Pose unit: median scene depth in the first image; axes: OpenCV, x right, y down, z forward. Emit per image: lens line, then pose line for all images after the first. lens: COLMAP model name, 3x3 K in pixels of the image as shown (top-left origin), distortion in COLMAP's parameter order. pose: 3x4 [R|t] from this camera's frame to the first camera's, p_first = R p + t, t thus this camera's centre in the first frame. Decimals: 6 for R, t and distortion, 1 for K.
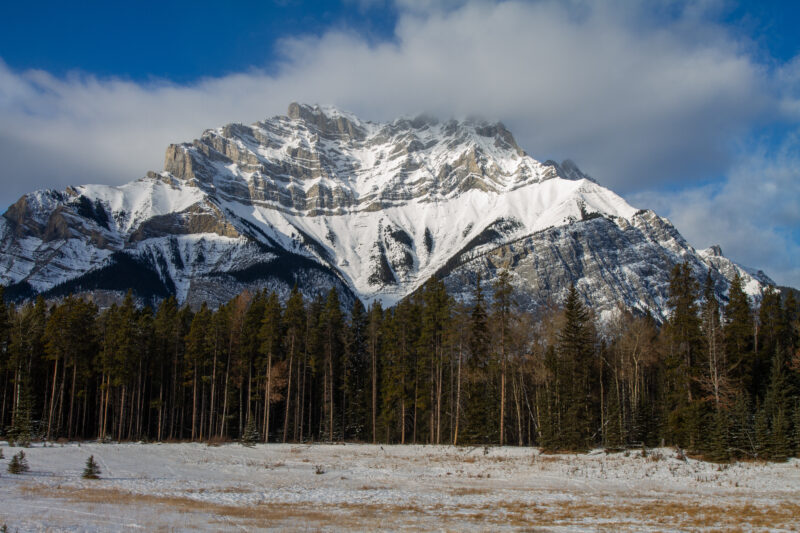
lens RADIAL K [[970.7, 0, 400.3], [0, 970.7, 267.6], [0, 0, 1]] dist [0.065406, 0.000000]
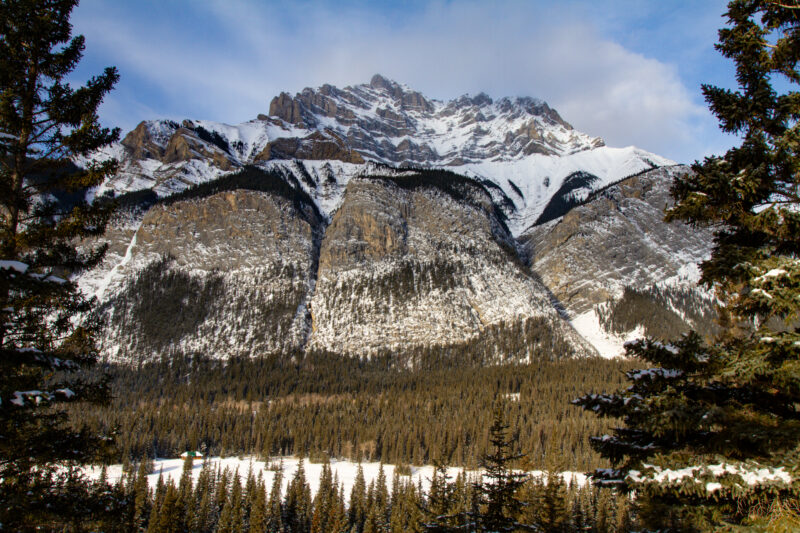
lens RADIAL K [[624.7, 0, 399.5], [0, 624.7, 265.0], [0, 0, 1]] dist [-0.034601, 0.019364]
pose [[0.997910, 0.012230, 0.063458, -0.131628], [-0.011946, 0.999917, -0.004857, 0.056961], [-0.063512, 0.004089, 0.997973, 0.290154]]
